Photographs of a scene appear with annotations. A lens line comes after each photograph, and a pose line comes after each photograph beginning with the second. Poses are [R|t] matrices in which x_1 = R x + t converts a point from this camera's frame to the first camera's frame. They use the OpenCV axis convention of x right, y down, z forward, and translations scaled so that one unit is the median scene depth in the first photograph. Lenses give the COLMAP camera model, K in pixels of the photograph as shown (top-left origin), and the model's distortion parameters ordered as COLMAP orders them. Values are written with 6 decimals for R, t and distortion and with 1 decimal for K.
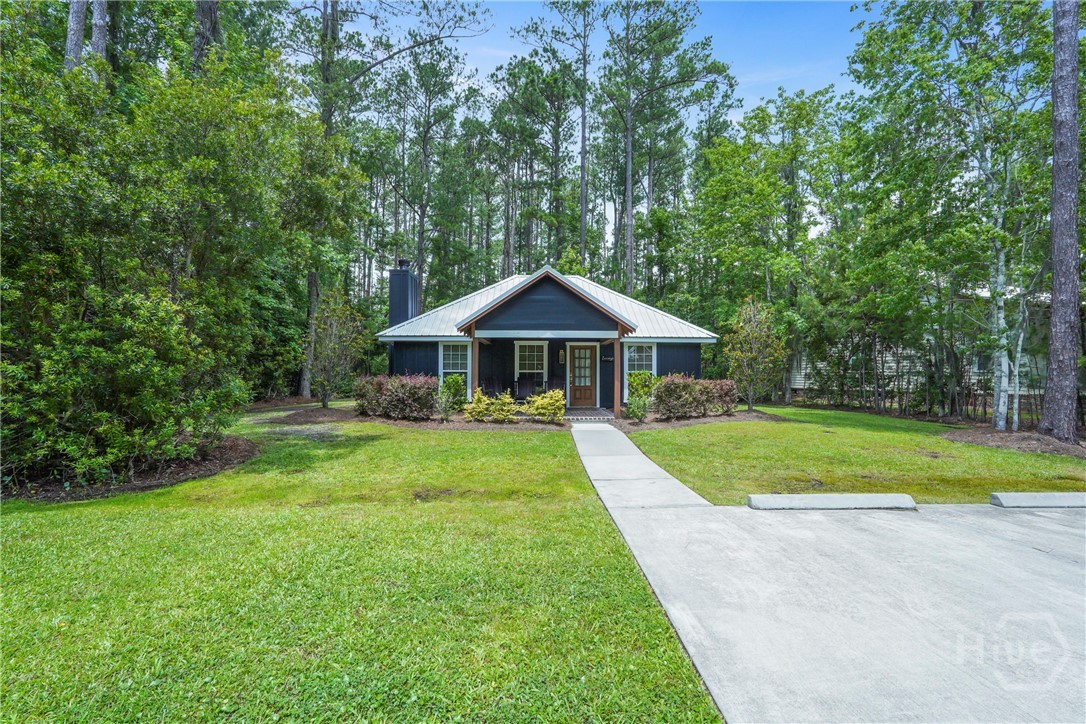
lens RADIAL K [[485.4, 0, 545.0], [0, 485.4, 374.1], [0, 0, 1]] dist [-0.004524, -0.000281]
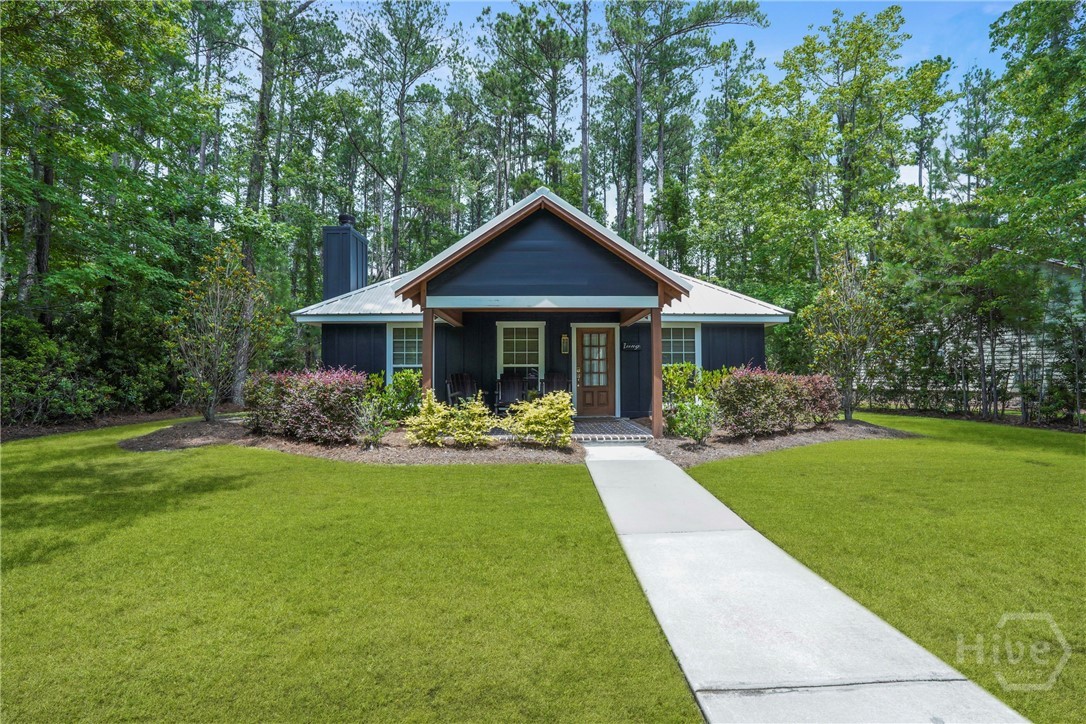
lens RADIAL K [[485.4, 0, 545.0], [0, 485.4, 374.1], [0, 0, 1]] dist [-0.004524, -0.000281]
pose [[0.999957, -0.006903, 0.006259, 0.001734], [0.006940, 0.999959, -0.005852, 0.013024], [-0.006218, 0.005895, 0.999963, 0.374618]]
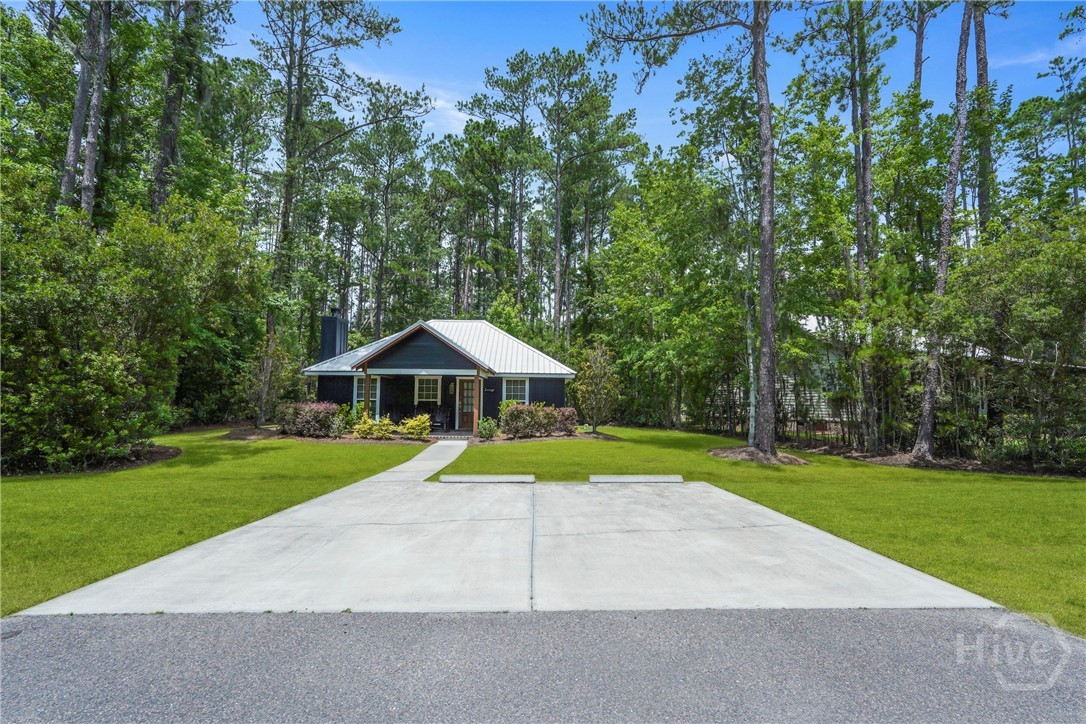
lens RADIAL K [[485.1, 0, 538.9], [0, 485.1, 372.3], [0, 0, 1]] dist [0.001073, 0.000440]
pose [[0.999978, 0.006143, -0.002680, 0.315187], [-0.006292, 0.998201, -0.059628, -0.004958], [0.002309, 0.059644, 0.998217, -0.297632]]
